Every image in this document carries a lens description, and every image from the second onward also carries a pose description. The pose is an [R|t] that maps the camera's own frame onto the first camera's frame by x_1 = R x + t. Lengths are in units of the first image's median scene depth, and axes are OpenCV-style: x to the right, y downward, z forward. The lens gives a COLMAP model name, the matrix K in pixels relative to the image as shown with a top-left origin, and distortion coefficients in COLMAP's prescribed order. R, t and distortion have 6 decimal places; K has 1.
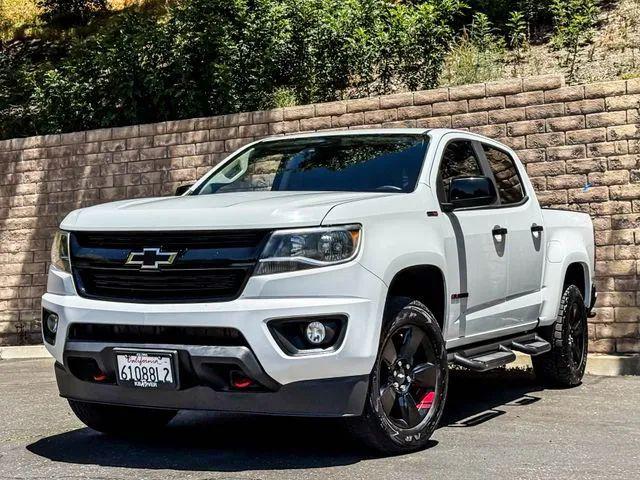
lens RADIAL K [[1196.5, 0, 320.0], [0, 1196.5, 240.0], [0, 0, 1]] dist [0.146928, 0.109149]
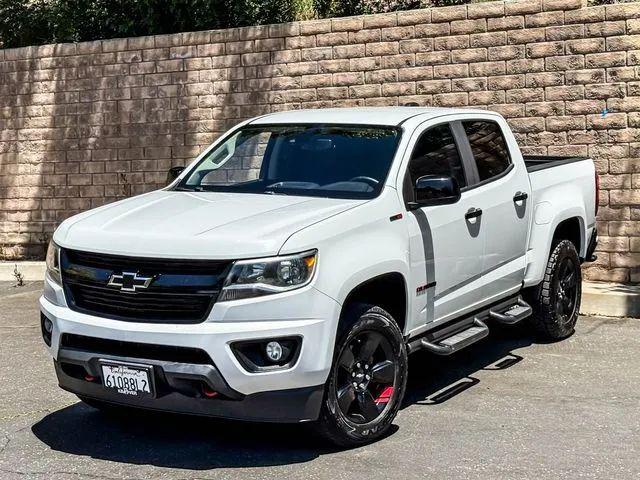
lens RADIAL K [[1336.7, 0, 305.0], [0, 1336.7, 237.3], [0, 0, 1]] dist [0.185130, -0.182780]
pose [[0.997712, -0.003043, -0.067534, 0.052405], [0.012064, 0.990966, 0.133567, -0.092853], [0.066518, -0.134076, 0.988736, -0.107983]]
